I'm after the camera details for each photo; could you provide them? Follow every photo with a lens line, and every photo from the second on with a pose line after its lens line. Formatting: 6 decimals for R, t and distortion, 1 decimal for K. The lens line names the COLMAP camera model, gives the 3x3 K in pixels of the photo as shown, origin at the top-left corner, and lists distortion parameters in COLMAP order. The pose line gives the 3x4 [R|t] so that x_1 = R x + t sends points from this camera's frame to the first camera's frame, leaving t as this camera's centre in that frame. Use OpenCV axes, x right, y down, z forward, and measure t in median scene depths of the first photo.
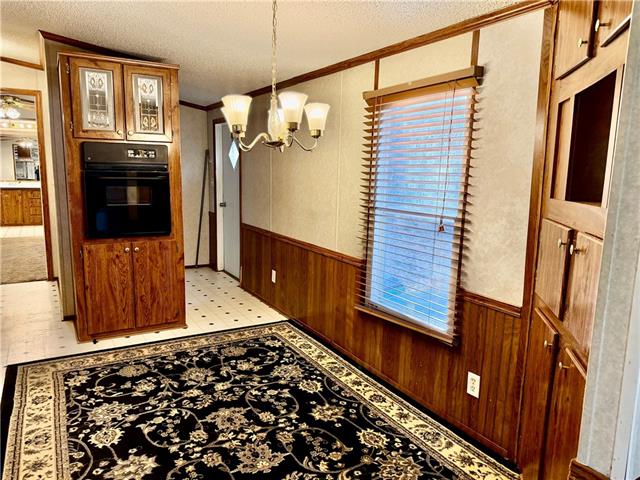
lens RADIAL K [[456.4, 0, 318.2], [0, 456.4, 240.9], [0, 0, 1]] dist [0.048232, -0.046127]
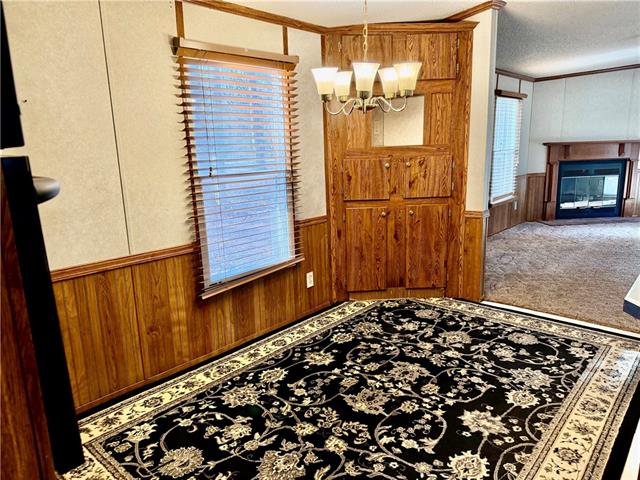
lens RADIAL K [[452.5, 0, 321.0], [0, 452.5, 240.9], [0, 0, 1]] dist [0.100290, -0.125282]
pose [[-0.307714, -0.223435, 0.924872, -0.984074], [0.162497, 0.945415, 0.282462, -0.211119], [-0.937500, 0.237207, -0.254610, 1.282146]]
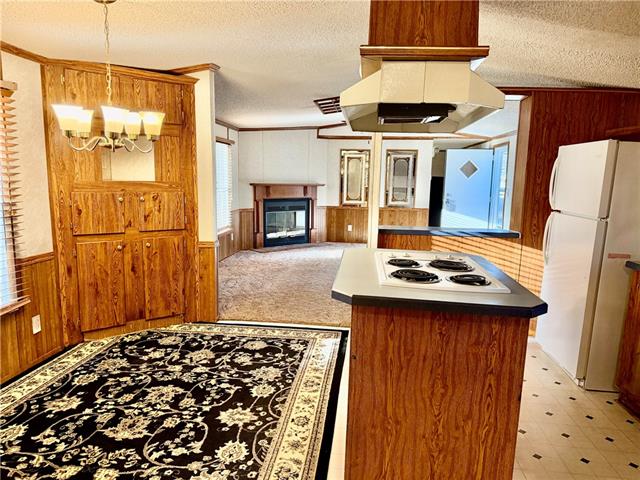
lens RADIAL K [[456.4, 0, 318.2], [0, 456.4, 240.9], [0, 0, 1]] dist [0.048232, -0.046127]
pose [[-0.794876, -0.129701, 0.592747, -1.056040], [0.049620, 0.959720, 0.276540, -0.245608], [-0.604739, 0.249227, -0.756423, 1.428286]]
